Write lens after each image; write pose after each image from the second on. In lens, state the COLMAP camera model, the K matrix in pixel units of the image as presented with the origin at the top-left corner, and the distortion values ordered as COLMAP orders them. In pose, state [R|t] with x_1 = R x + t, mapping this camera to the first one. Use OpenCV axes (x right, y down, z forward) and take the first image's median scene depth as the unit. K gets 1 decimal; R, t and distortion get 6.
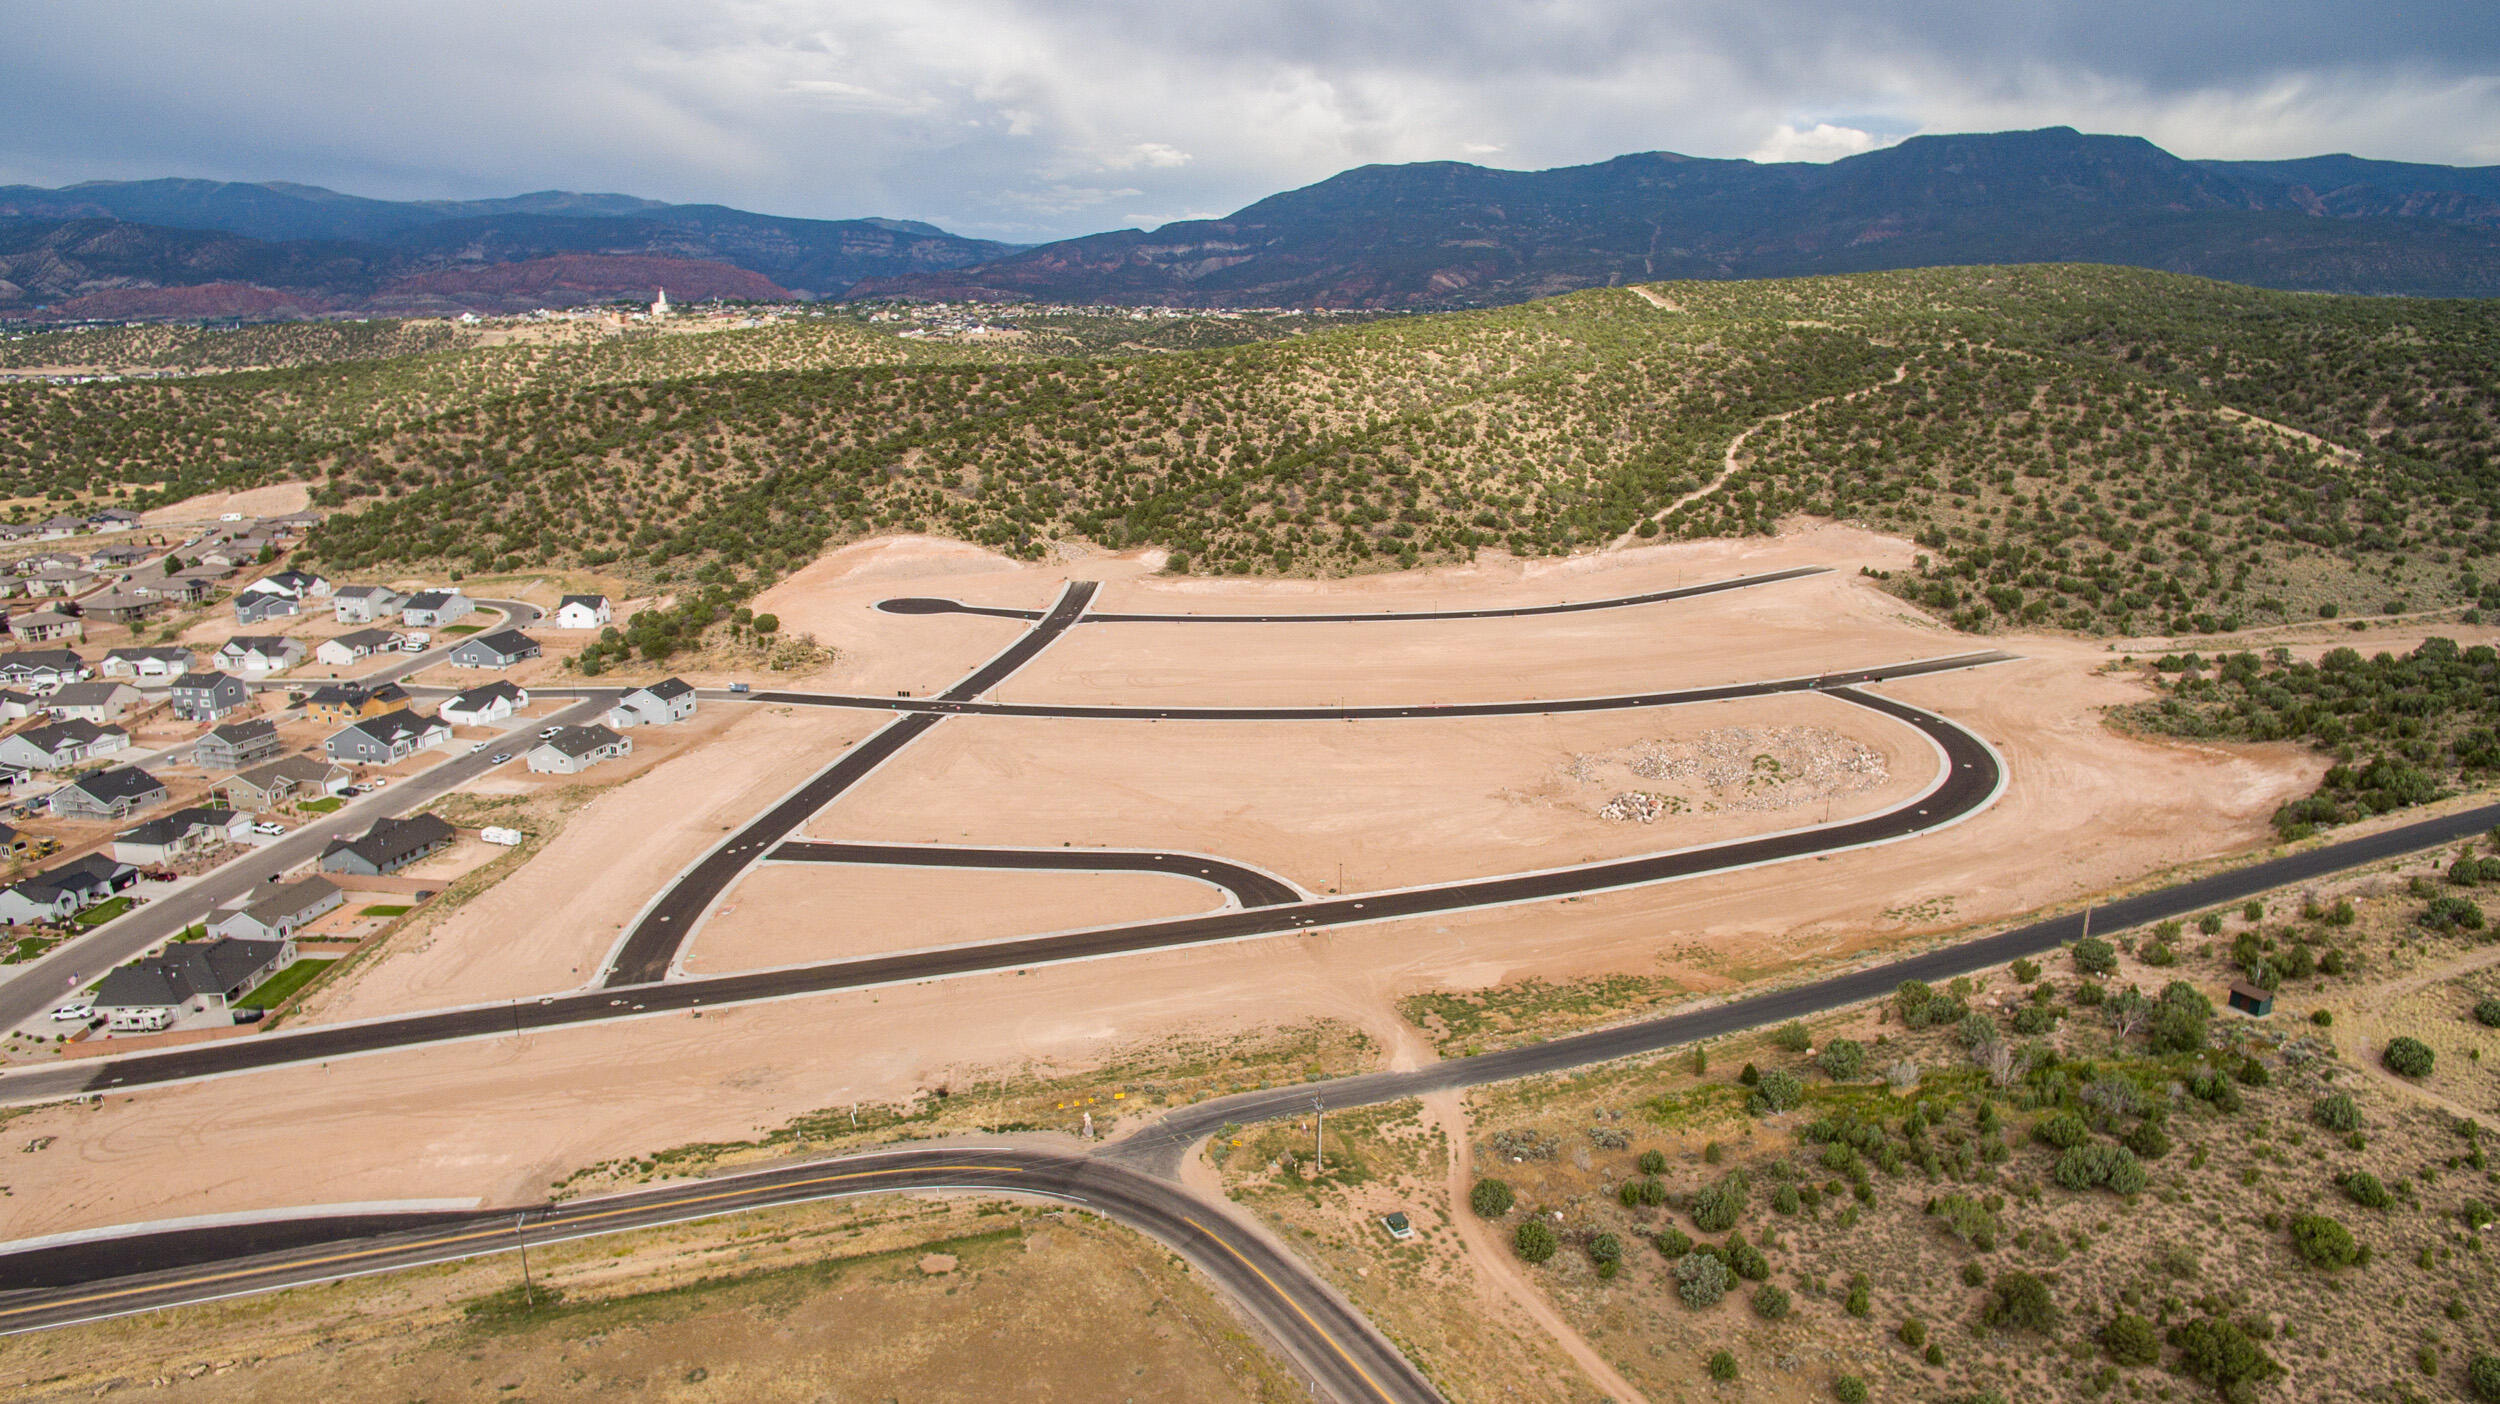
lens RADIAL K [[1416.4, 0, 1252.6], [0, 1416.4, 703.9], [0, 0, 1]] dist [0.011032, 0.002949]
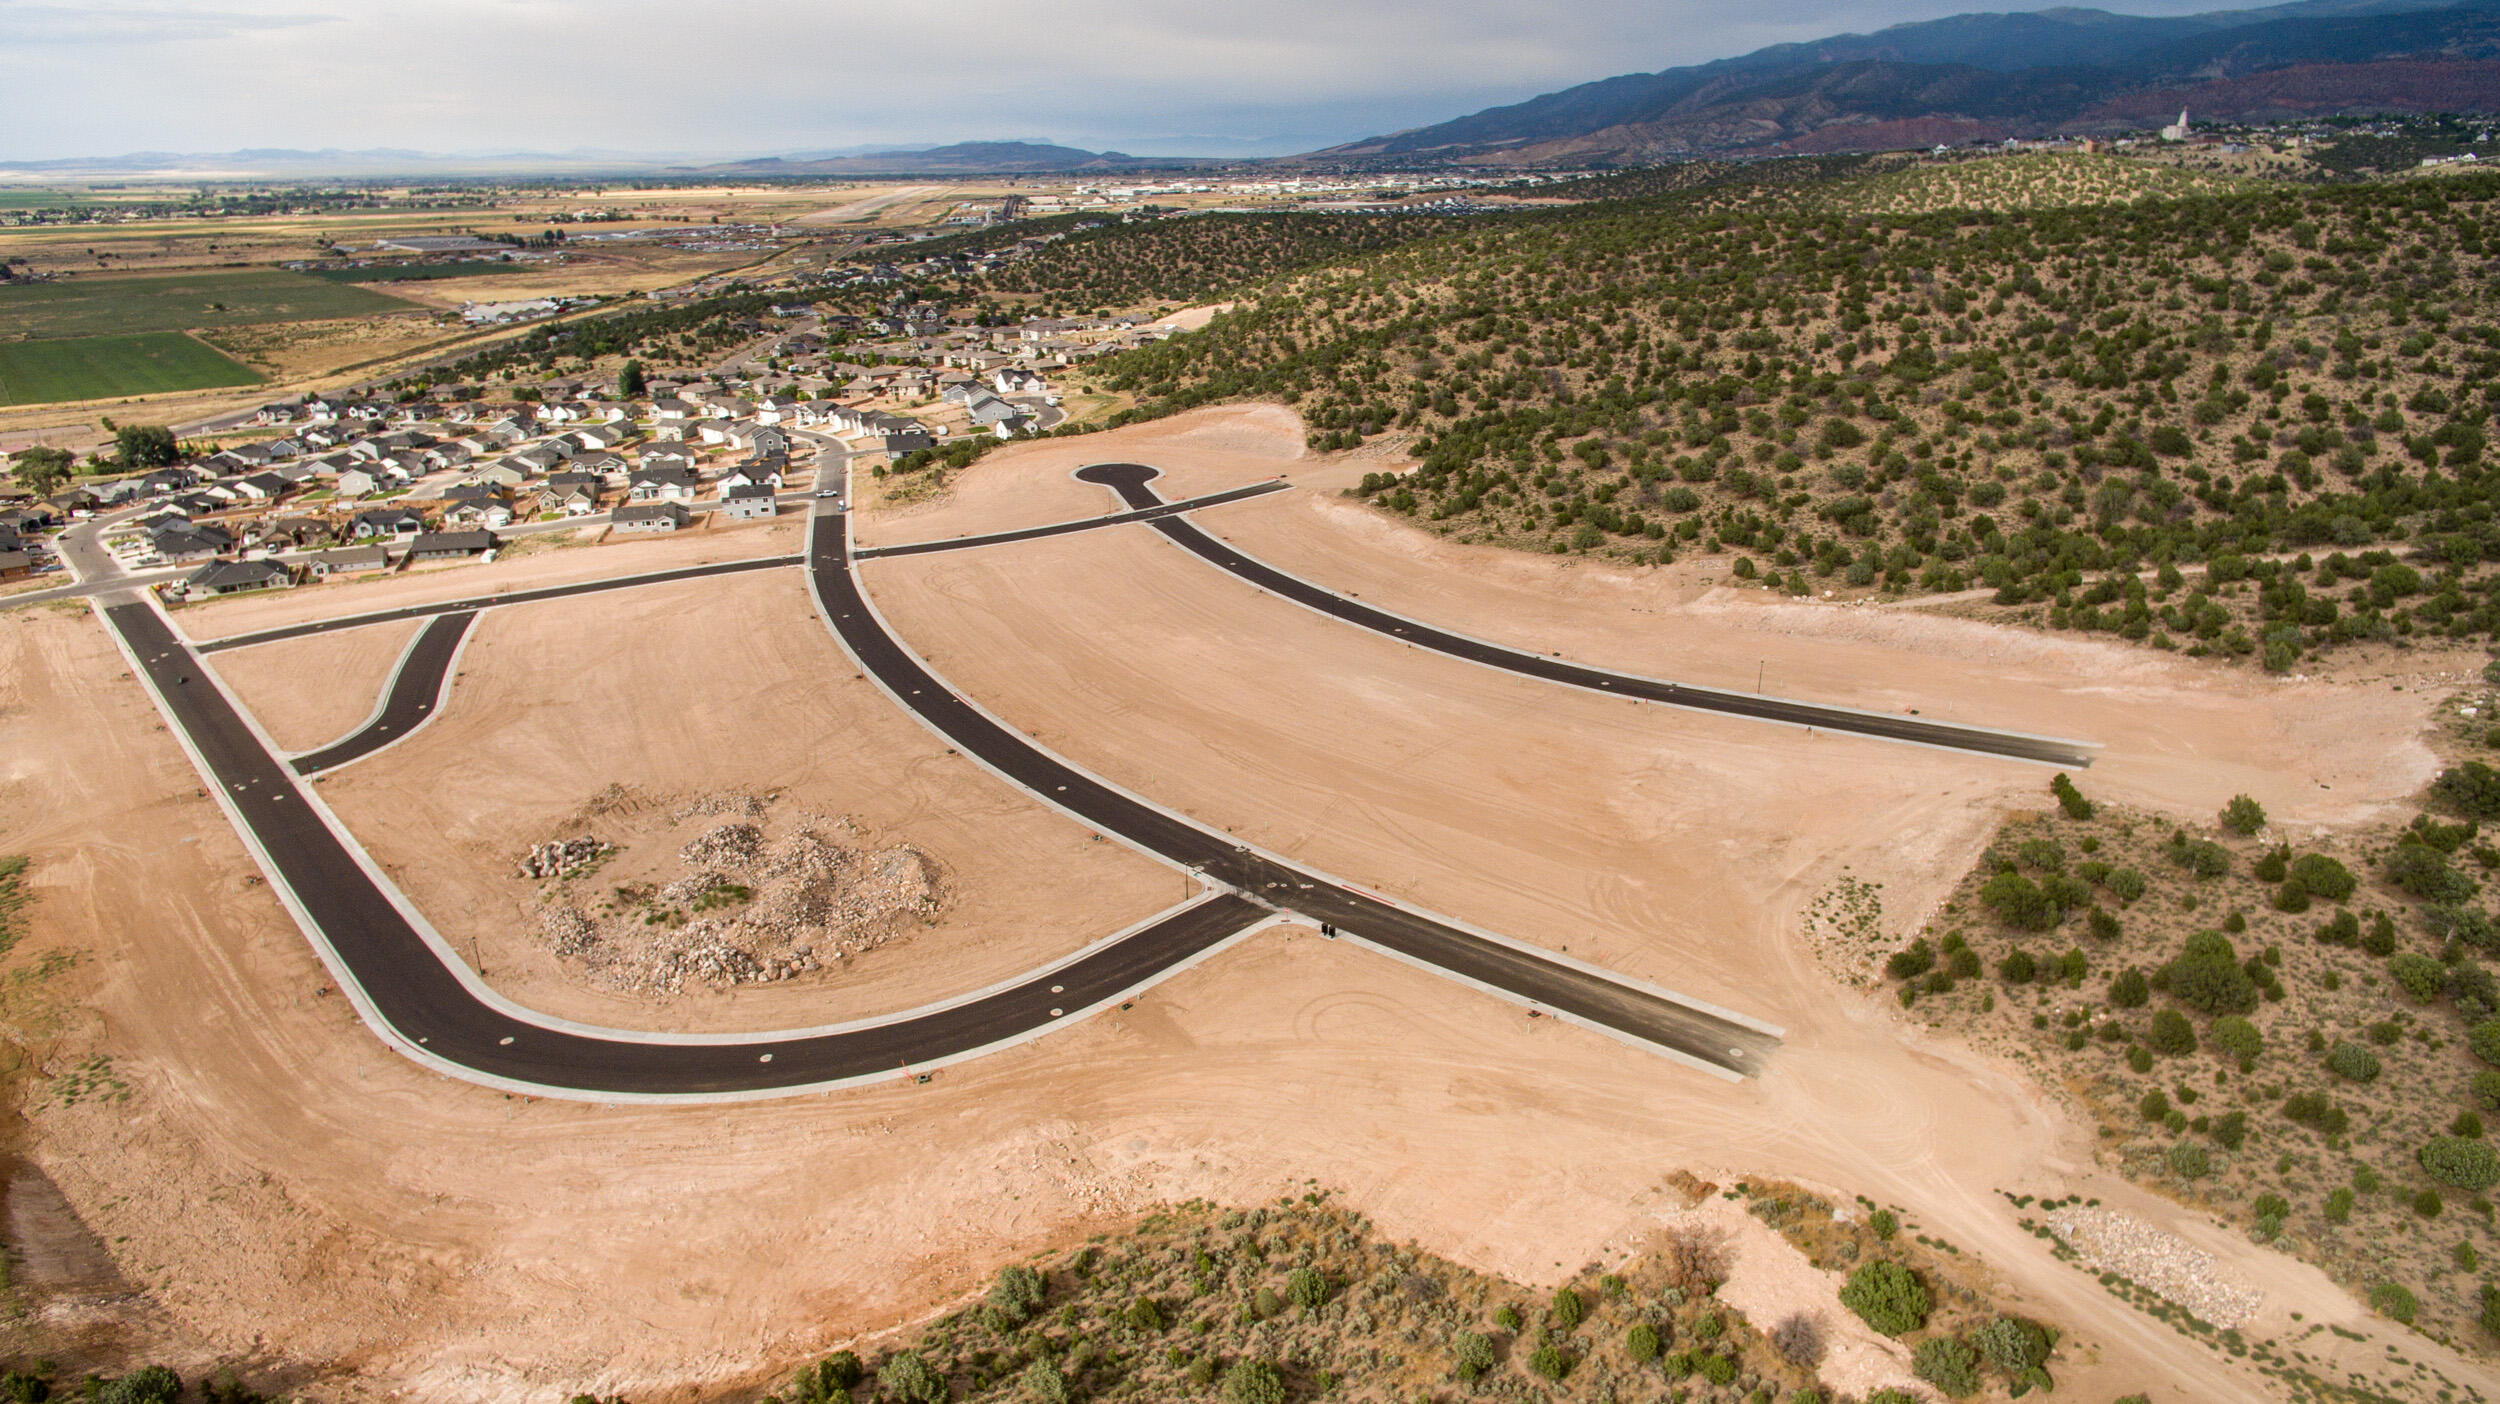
lens RADIAL K [[1416.4, 0, 1252.6], [0, 1416.4, 703.9], [0, 0, 1]] dist [0.011032, 0.002949]
pose [[0.472243, 0.304729, -0.827119, 1.511782], [-0.212440, 0.950030, 0.228719, -0.366576], [0.855485, 0.067702, 0.513382, 1.347336]]
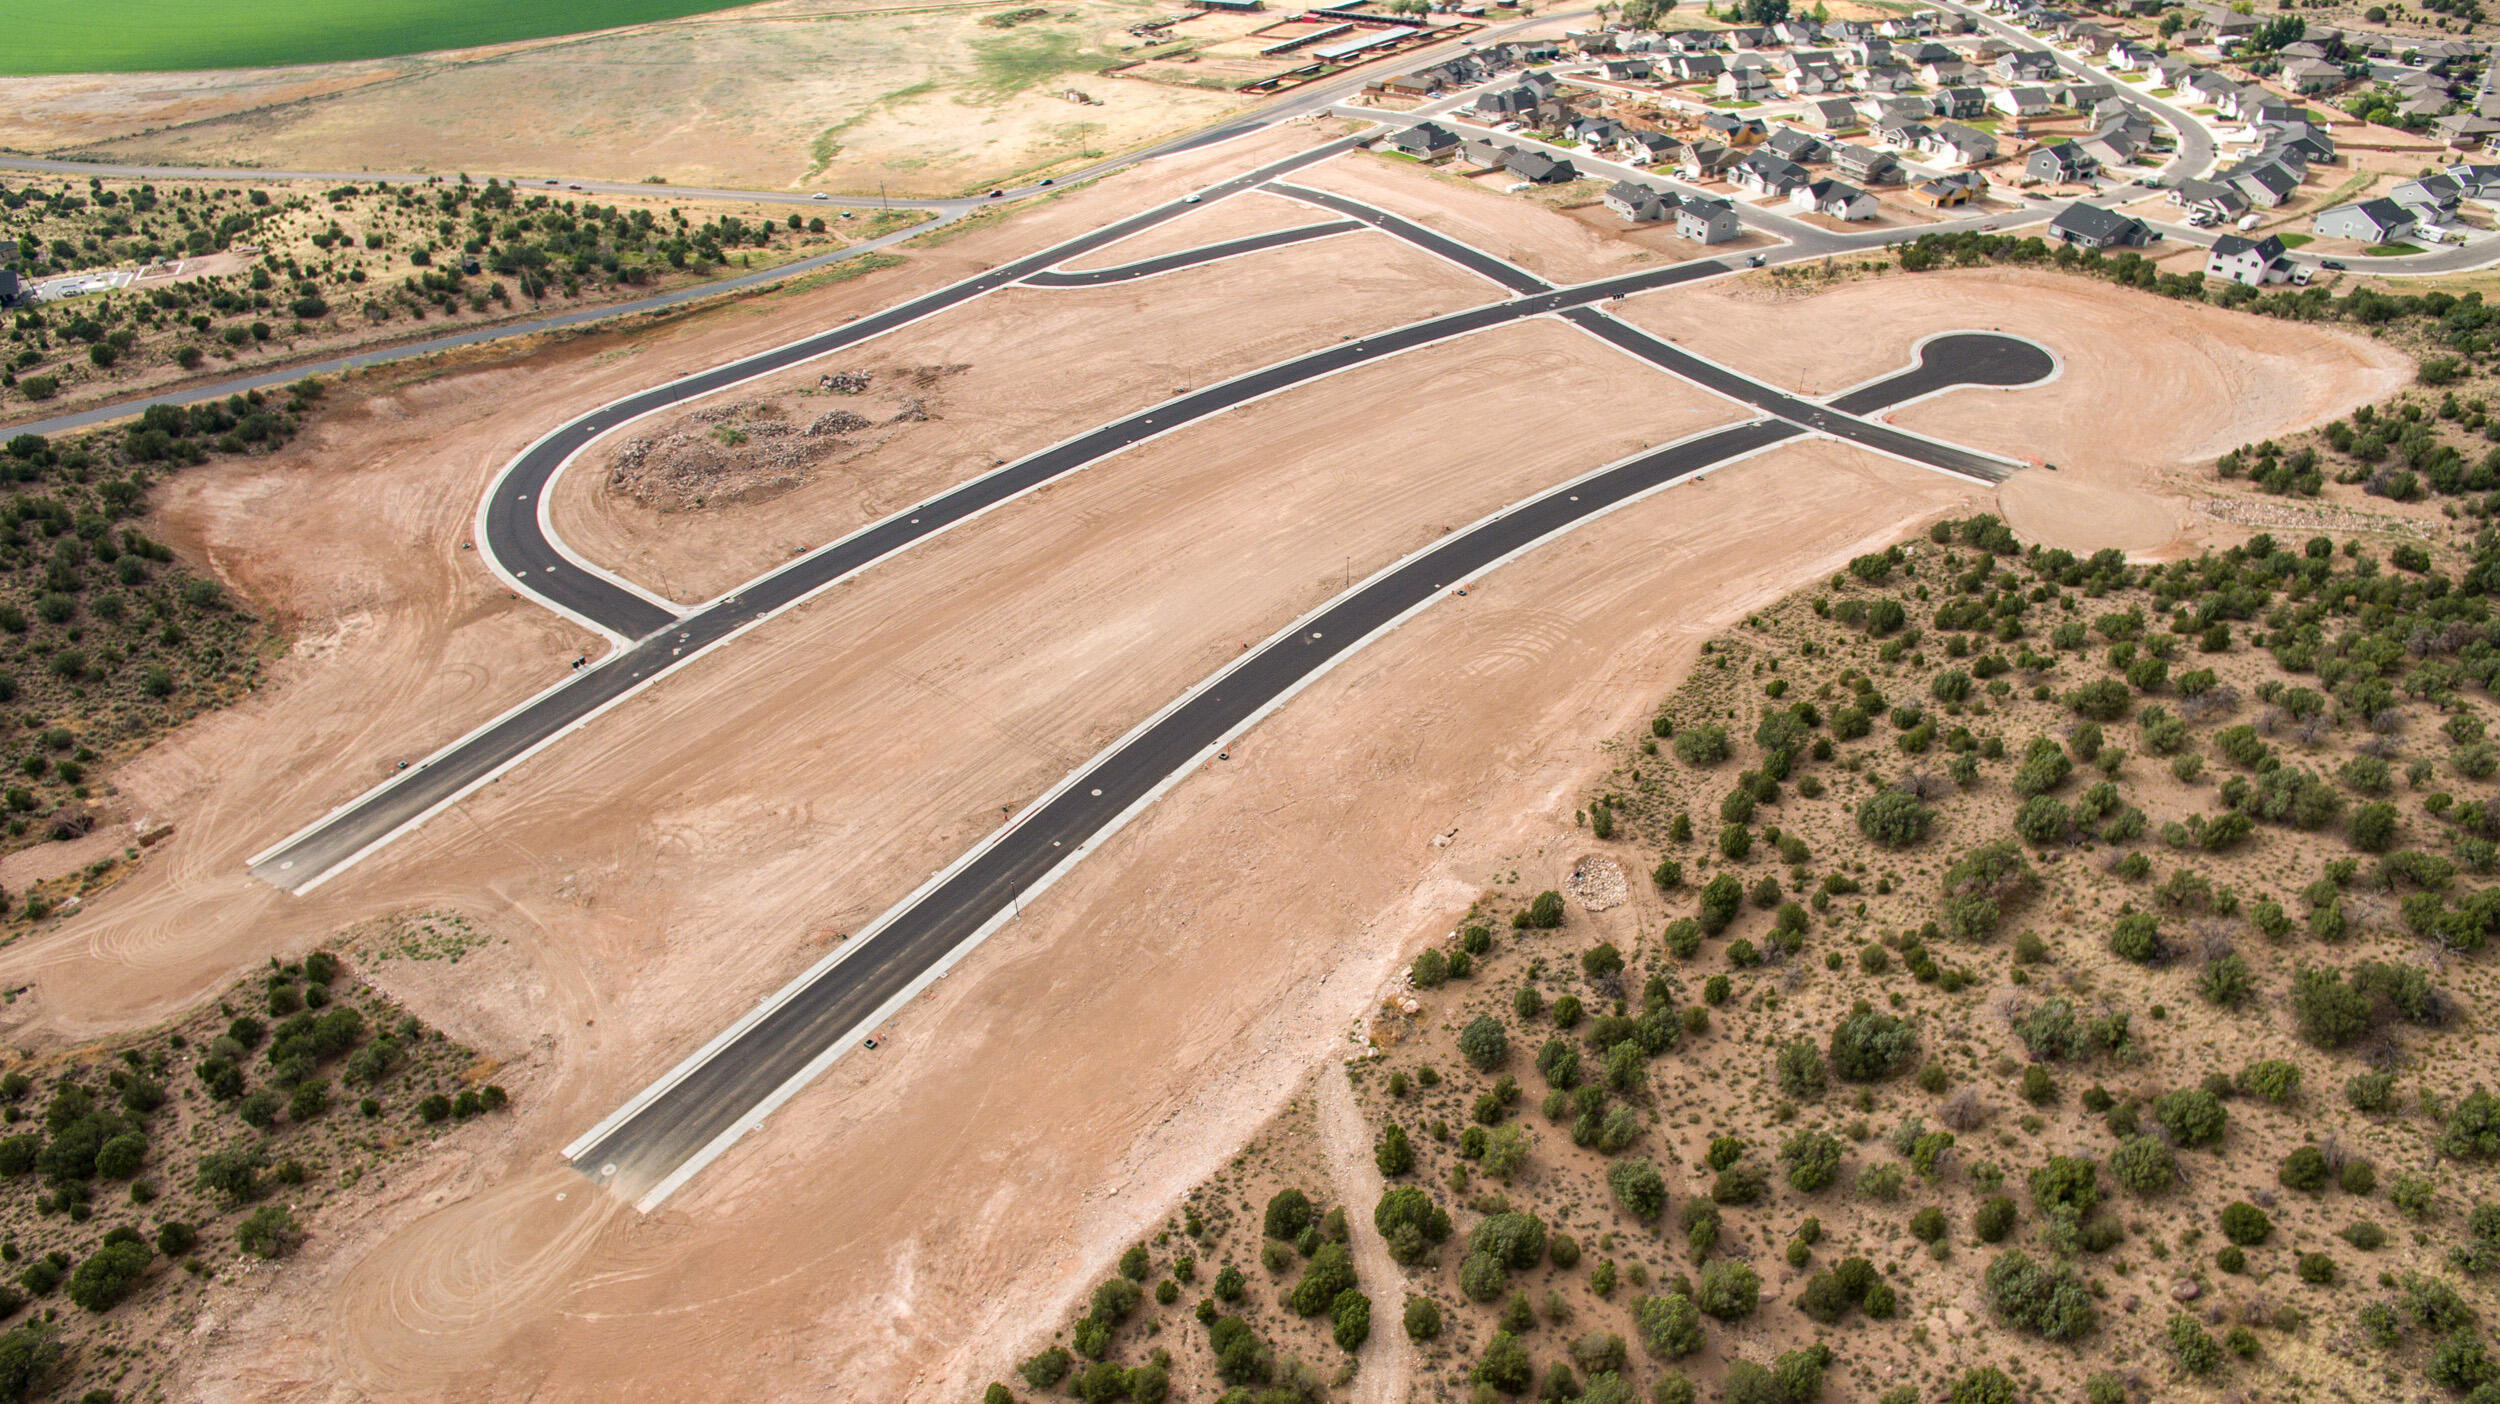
lens RADIAL K [[1416.4, 0, 1252.6], [0, 1416.4, 703.9], [0, 0, 1]] dist [0.011032, 0.002949]
pose [[-0.791213, 0.380113, -0.479057, 0.948158], [-0.133726, 0.656863, 0.742057, -0.937550], [0.596740, 0.651188, -0.468888, 2.771103]]
